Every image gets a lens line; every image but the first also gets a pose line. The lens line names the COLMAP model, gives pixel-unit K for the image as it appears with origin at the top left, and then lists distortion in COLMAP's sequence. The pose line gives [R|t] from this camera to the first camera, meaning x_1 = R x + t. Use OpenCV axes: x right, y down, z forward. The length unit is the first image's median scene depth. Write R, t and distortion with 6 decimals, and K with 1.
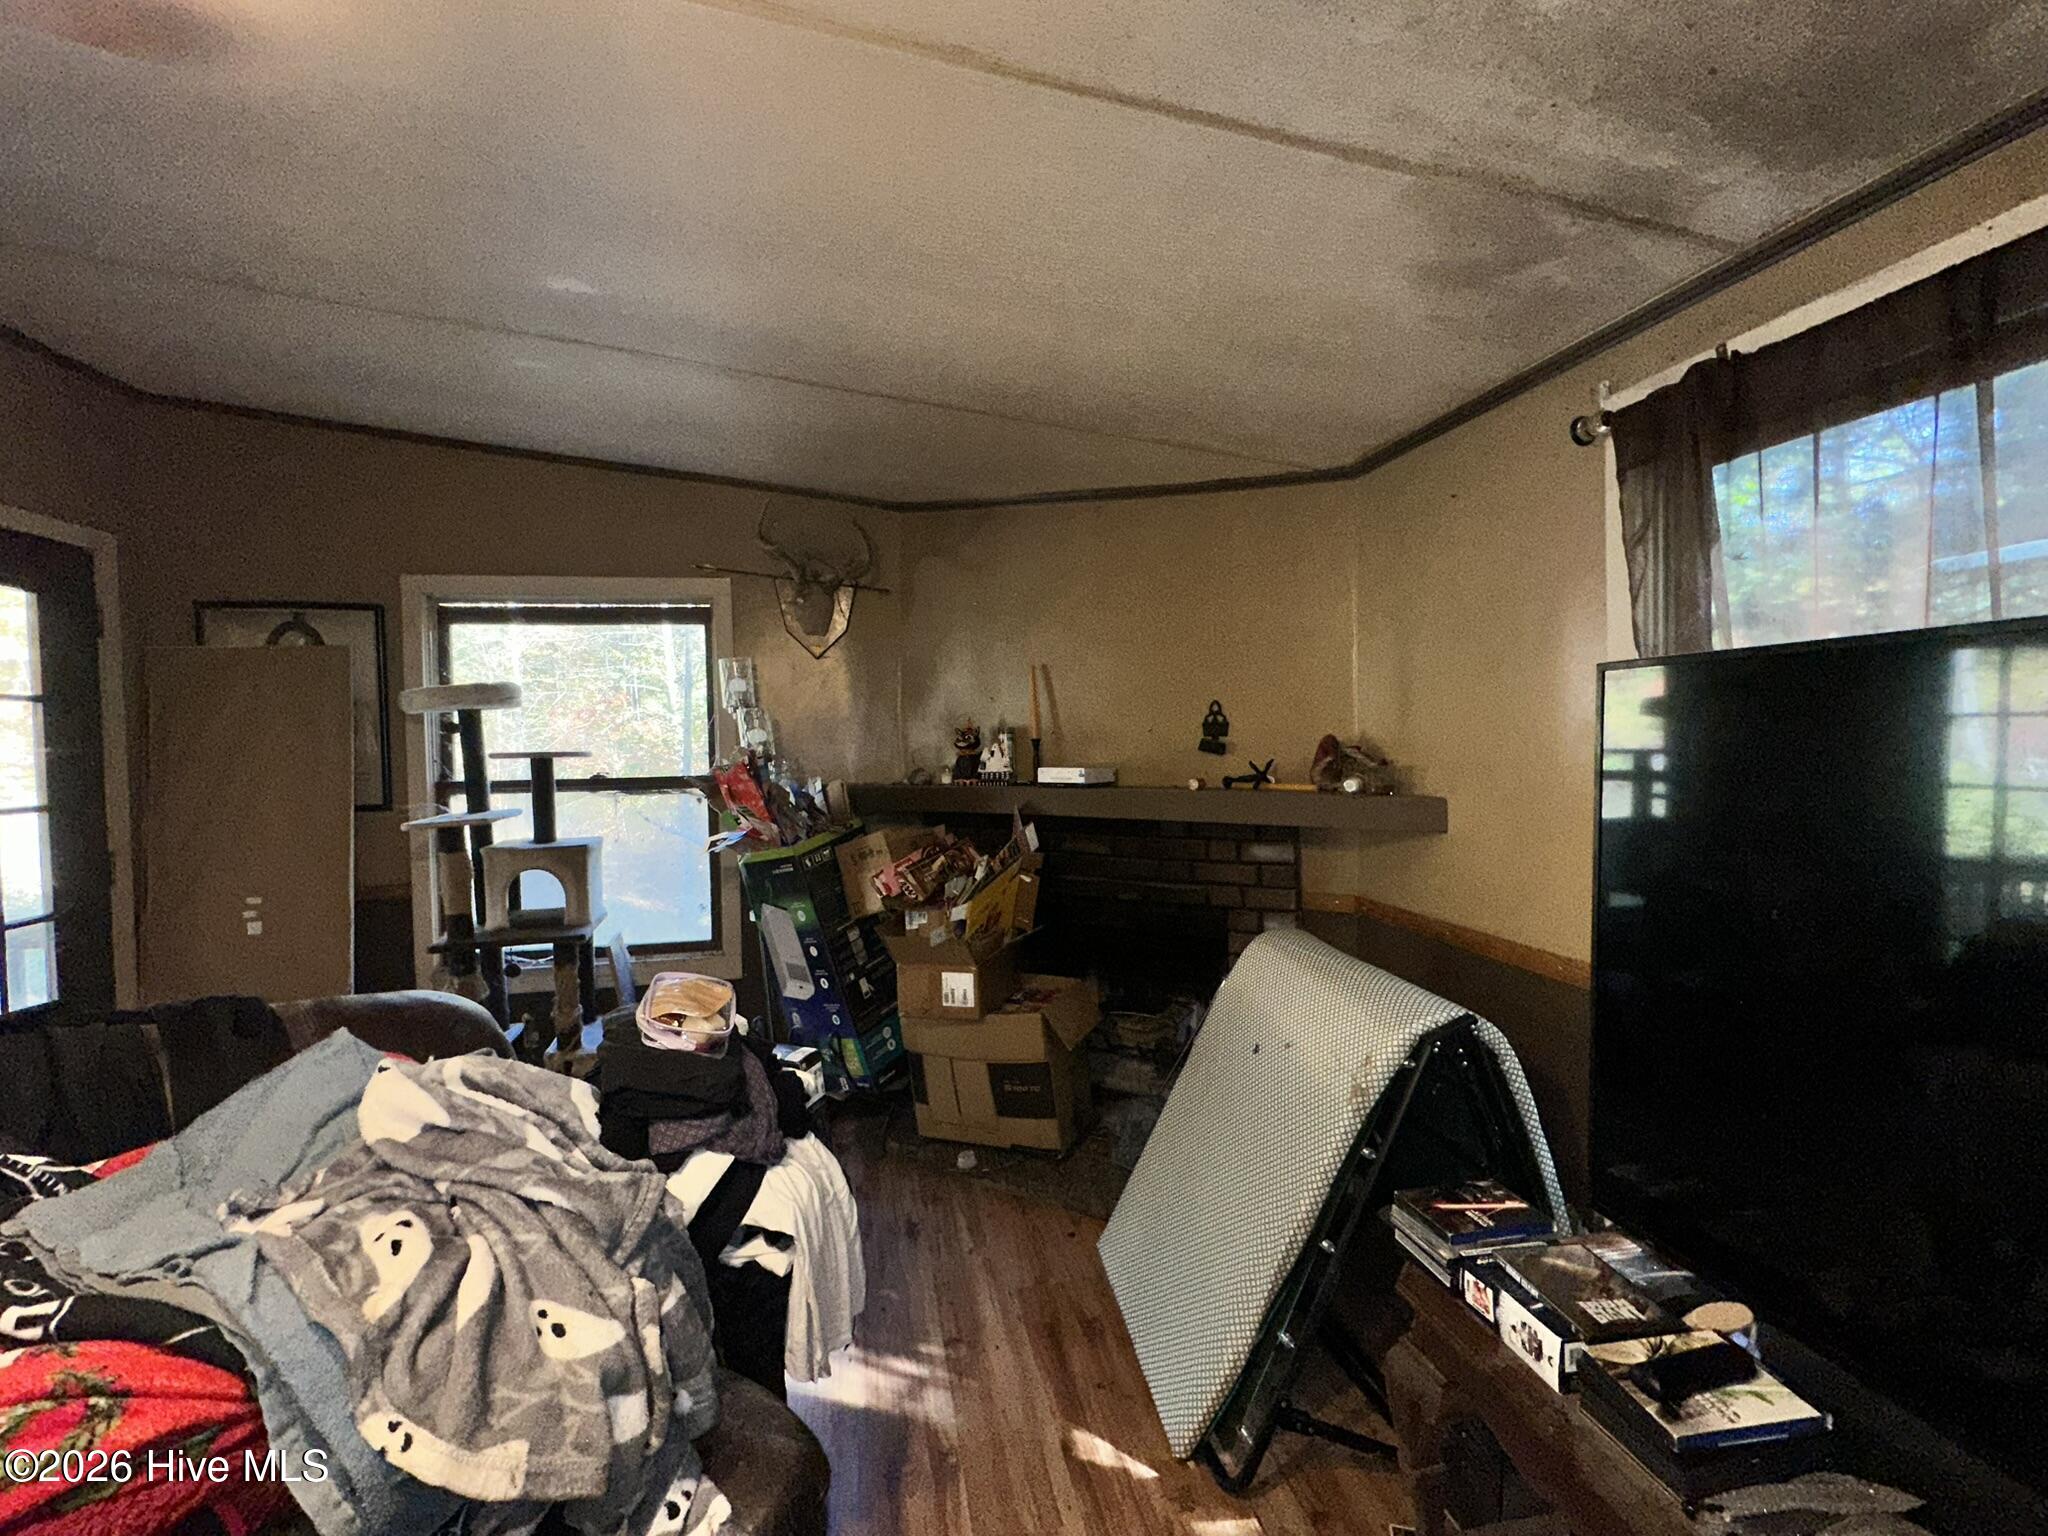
lens RADIAL K [[896.7, 0, 1014.5], [0, 896.7, 767.2], [0, 0, 1]] dist [-0.011333, 0.001215]
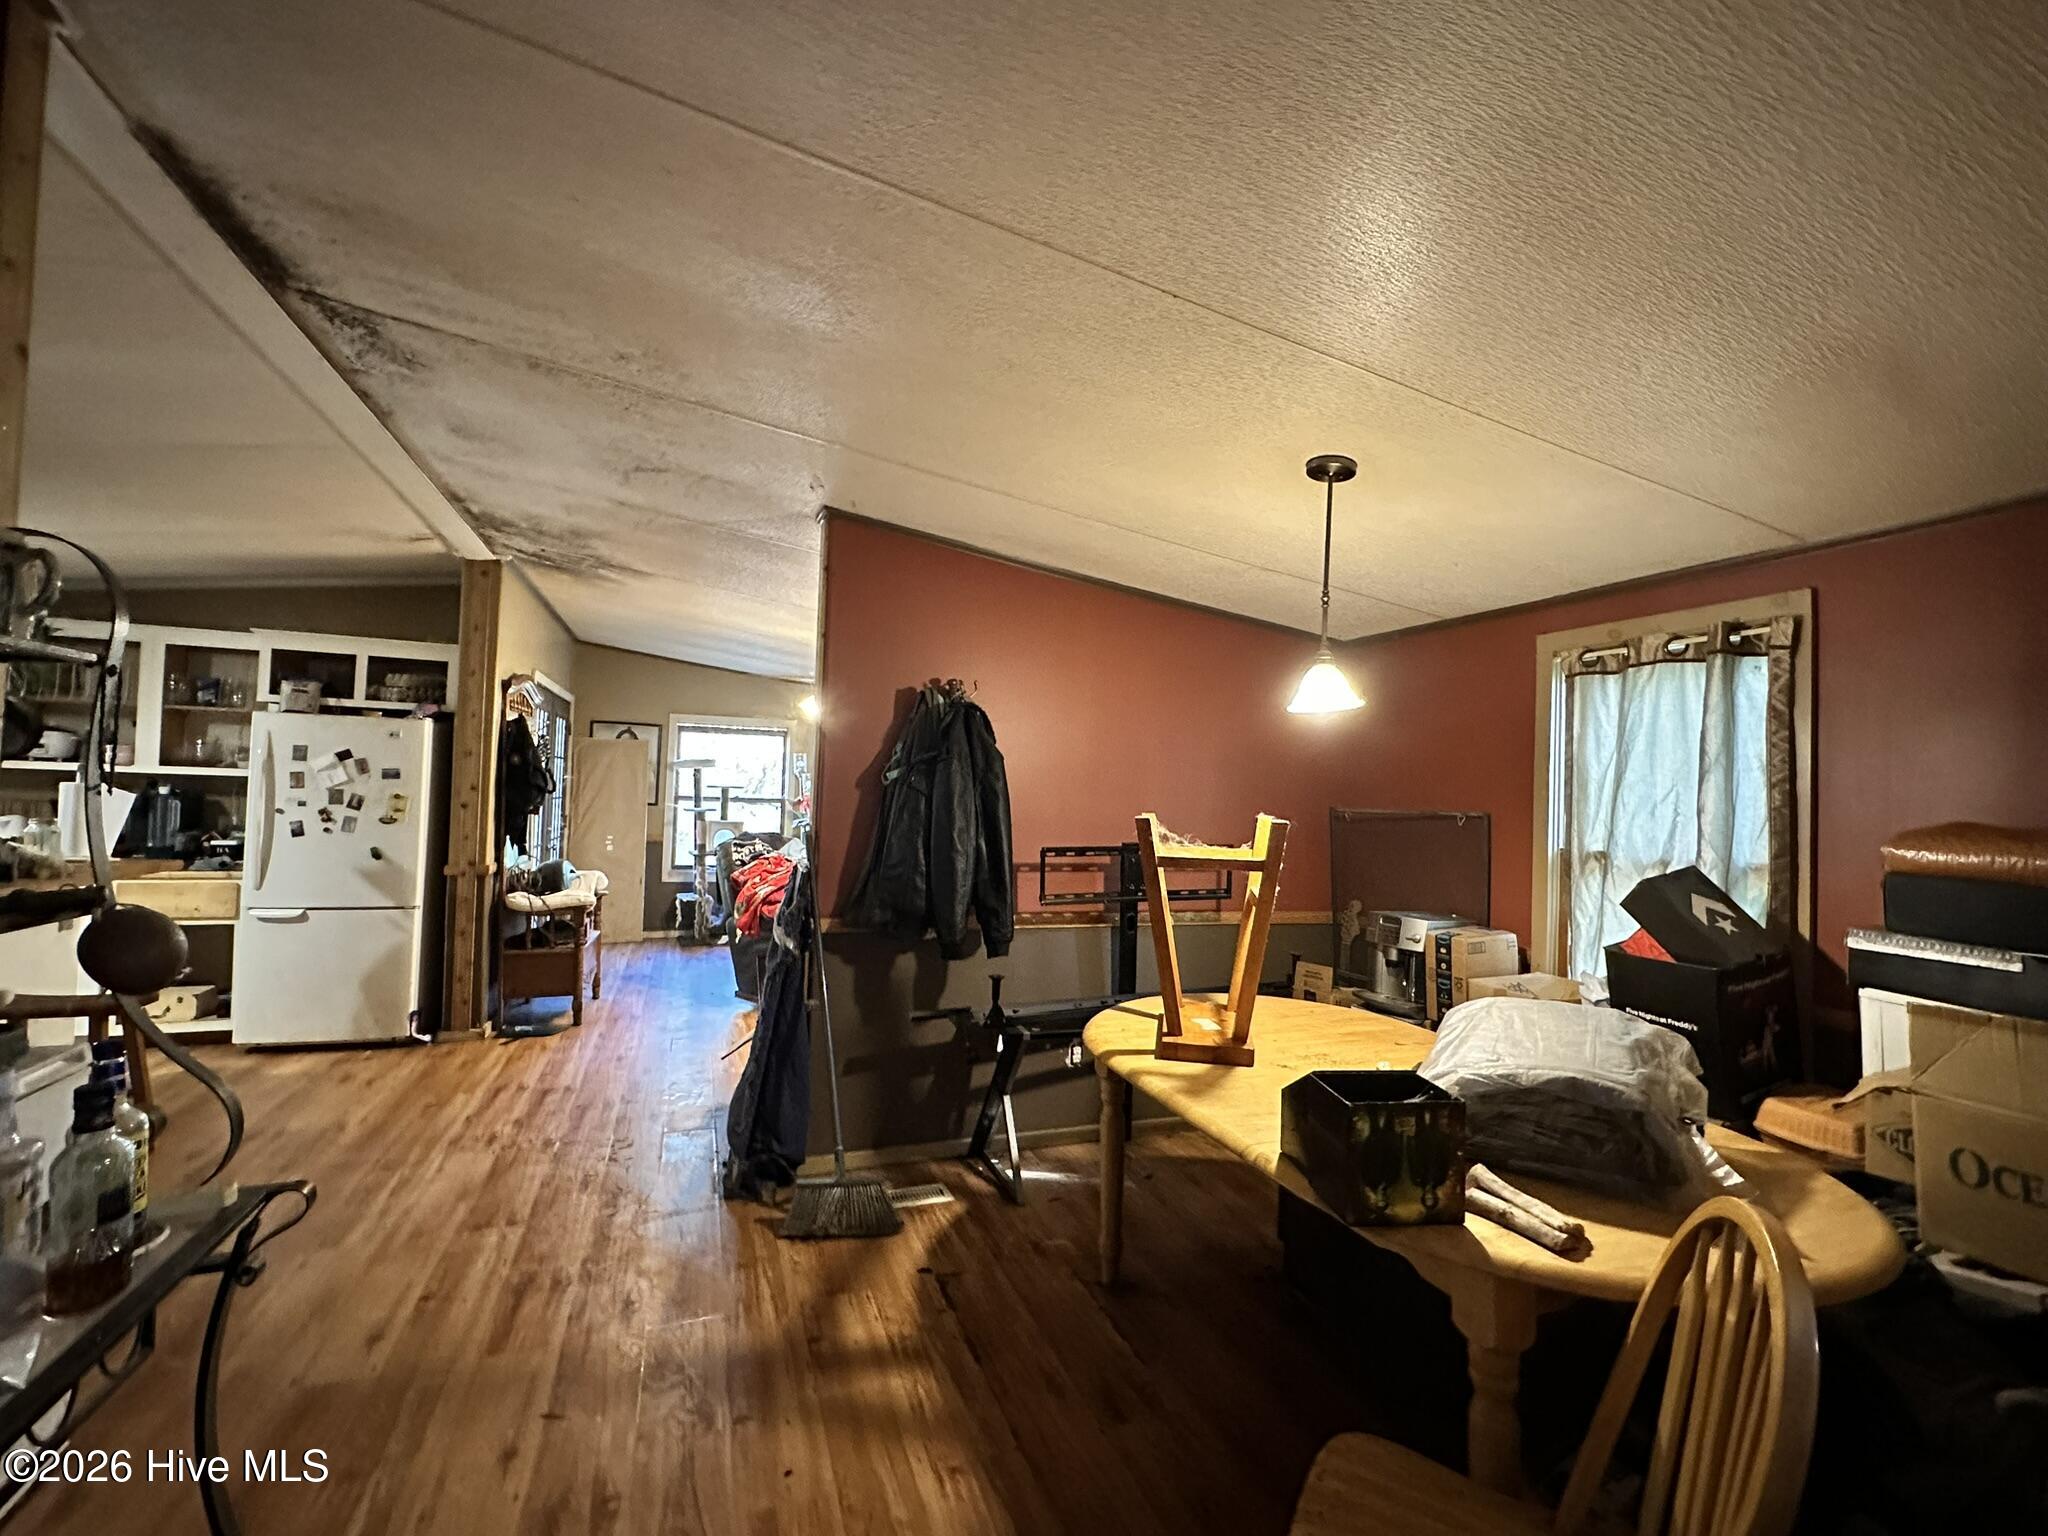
lens RADIAL K [[894.9, 0, 1018.5], [0, 894.9, 771.4], [0, 0, 1]] dist [-0.003063, 0.000704]
pose [[0.984410, 0.057714, 0.166151, -0.136274], [-0.049073, 0.997243, -0.055654, 0.047039], [-0.168905, 0.046633, 0.984529, -1.853703]]
